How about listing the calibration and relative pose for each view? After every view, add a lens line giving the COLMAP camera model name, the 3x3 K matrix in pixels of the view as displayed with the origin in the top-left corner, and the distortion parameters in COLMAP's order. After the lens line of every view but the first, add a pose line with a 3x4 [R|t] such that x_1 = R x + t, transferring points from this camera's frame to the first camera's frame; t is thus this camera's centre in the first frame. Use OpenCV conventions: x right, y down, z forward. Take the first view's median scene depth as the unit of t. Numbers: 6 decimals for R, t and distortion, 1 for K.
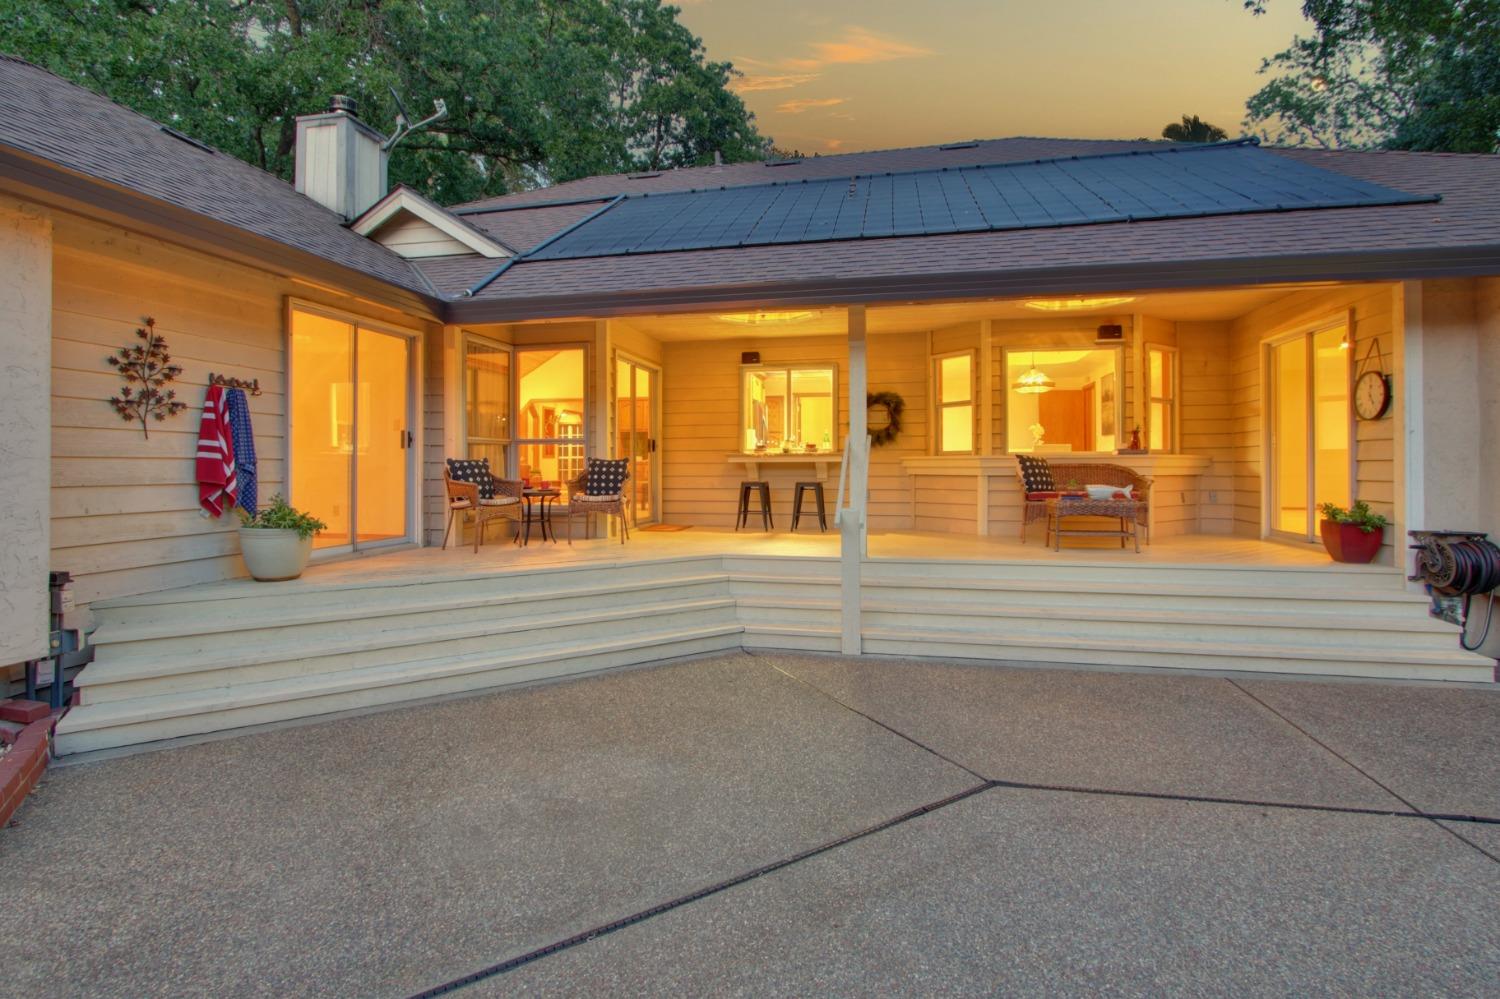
lens RADIAL K [[714.3, 0, 746.6], [0, 714.3, 460.6], [0, 0, 1]] dist [-0.020654, 0.000475]
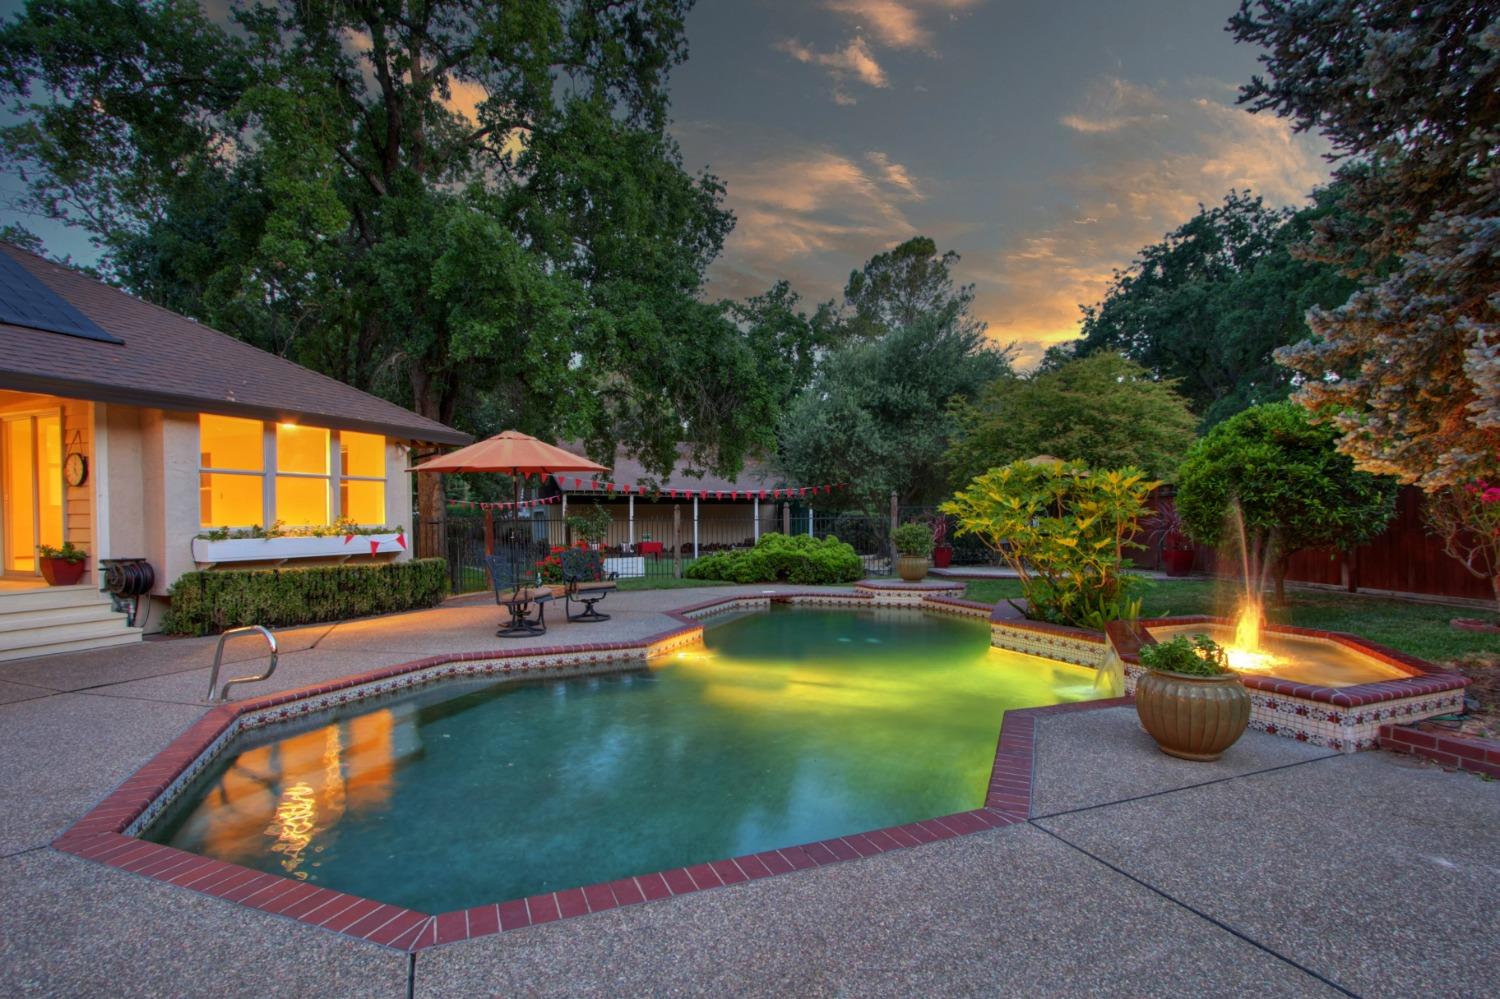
lens RADIAL K [[734.3, 0, 746.7], [0, 734.3, 536.3], [0, 0, 1]] dist [-0.010611, -0.000460]
pose [[0.171357, -0.024141, 0.984913, -0.303961], [-0.002013, 0.999689, 0.024853, 0.004606], [-0.985207, -0.006241, 0.171255, -0.530201]]
